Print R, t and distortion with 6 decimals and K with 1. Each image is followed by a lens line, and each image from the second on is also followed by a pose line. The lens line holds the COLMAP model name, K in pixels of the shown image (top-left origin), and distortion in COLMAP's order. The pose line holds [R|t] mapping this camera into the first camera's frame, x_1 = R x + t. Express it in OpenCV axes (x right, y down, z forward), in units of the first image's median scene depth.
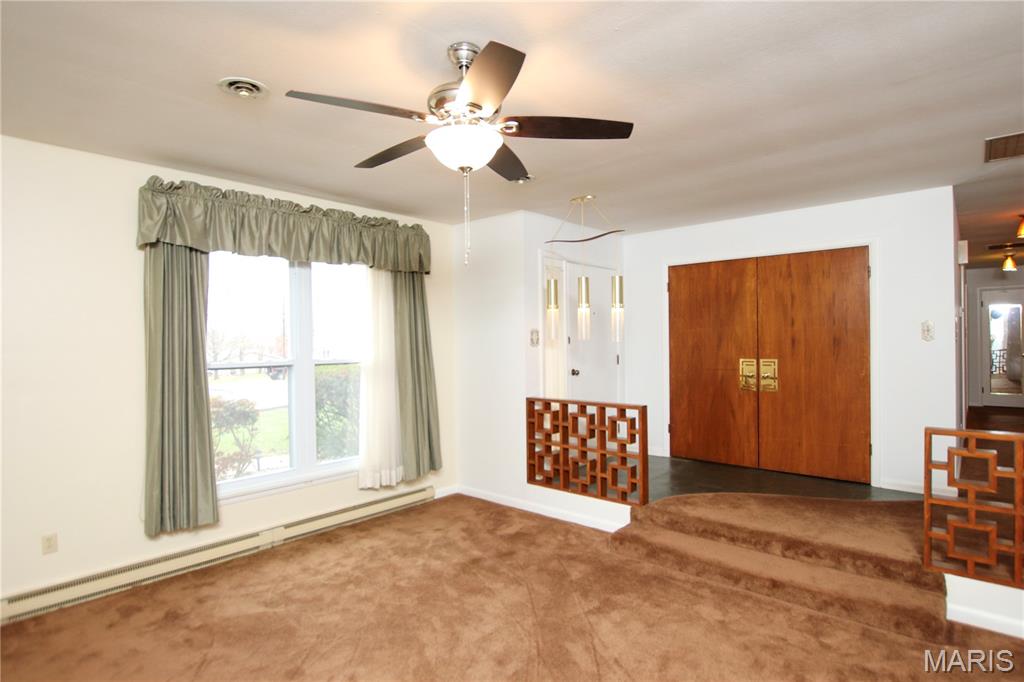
lens RADIAL K [[532.6, 0, 515.8], [0, 532.6, 341.9], [0, 0, 1]] dist [-0.011127, -0.000158]
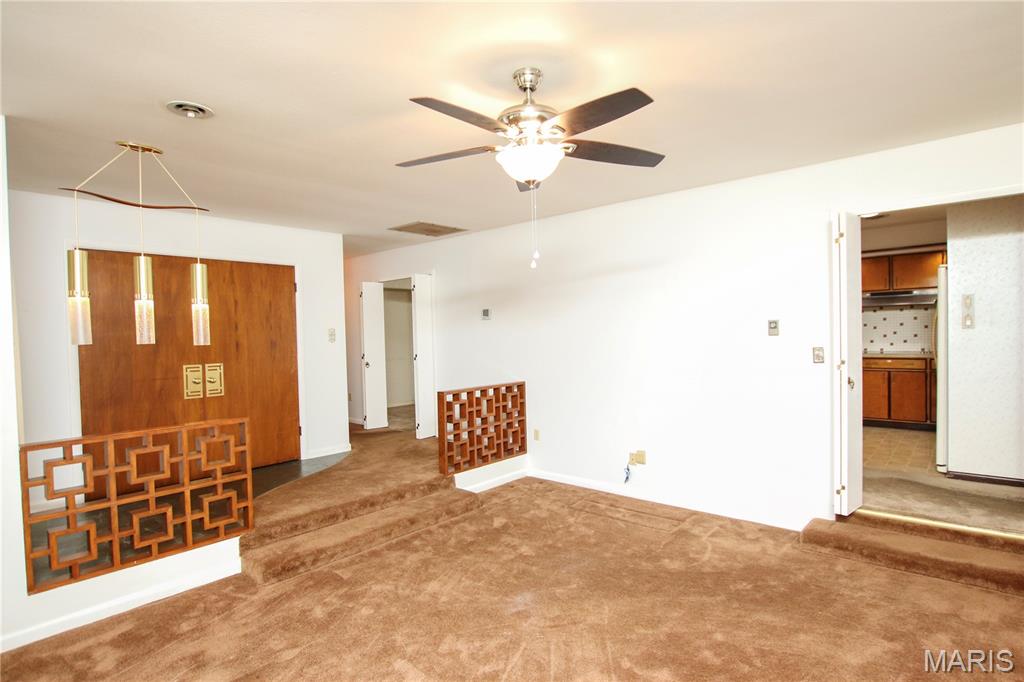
lens RADIAL K [[532.6, 0, 515.8], [0, 532.6, 341.9], [0, 0, 1]] dist [-0.011127, -0.000158]
pose [[0.000092, -0.003248, 0.999995, -0.567403], [0.026717, 0.999638, 0.003245, 0.004185], [-0.999643, 0.026716, 0.000179, 0.485476]]
